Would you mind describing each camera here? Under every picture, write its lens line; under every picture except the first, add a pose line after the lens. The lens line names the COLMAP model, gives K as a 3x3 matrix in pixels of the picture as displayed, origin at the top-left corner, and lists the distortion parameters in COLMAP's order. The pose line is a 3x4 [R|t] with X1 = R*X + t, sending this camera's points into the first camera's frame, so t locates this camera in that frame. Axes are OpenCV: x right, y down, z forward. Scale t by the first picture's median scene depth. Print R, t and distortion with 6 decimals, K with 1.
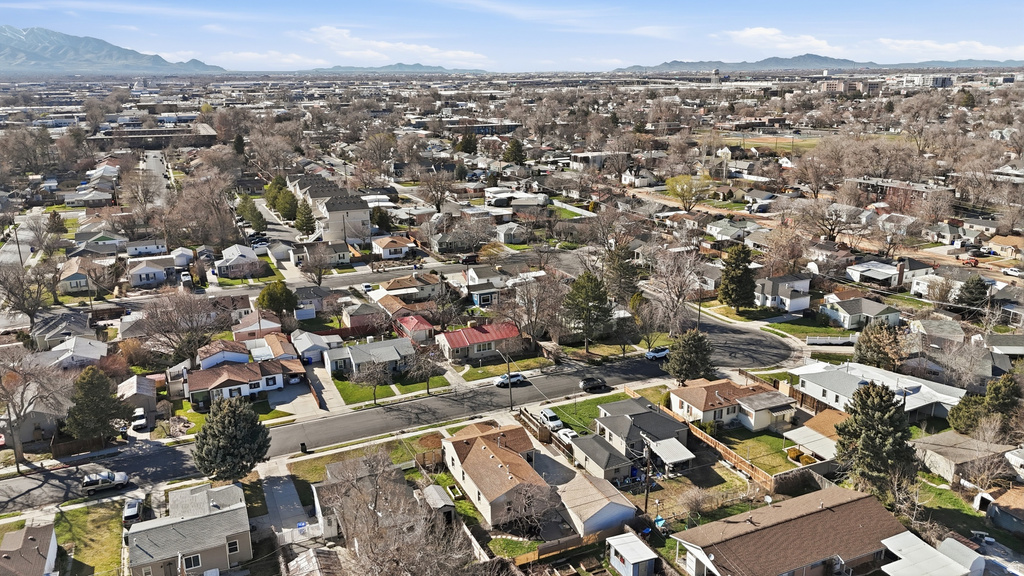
lens RADIAL K [[766.0, 0, 512.0], [0, 766.0, 288.0], [0, 0, 1]] dist [0.080253, -0.067958]
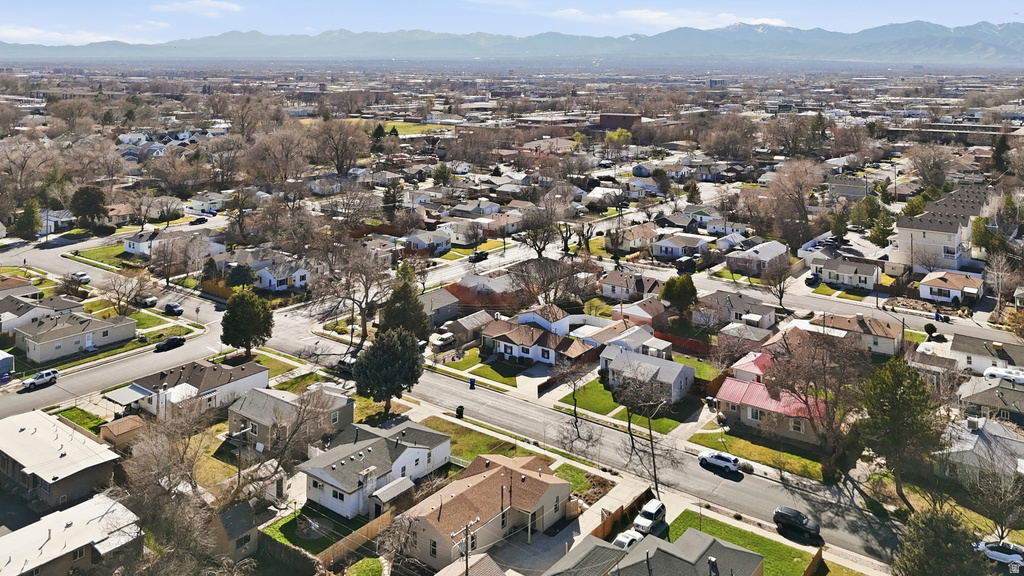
lens RADIAL K [[766.0, 0, 512.0], [0, 766.0, 288.0], [0, 0, 1]] dist [0.080253, -0.067958]
pose [[0.460985, 0.253567, -0.850409, 0.470069], [-0.248394, 0.956870, 0.150663, -0.097556], [0.851935, 0.141783, 0.504088, 0.406530]]
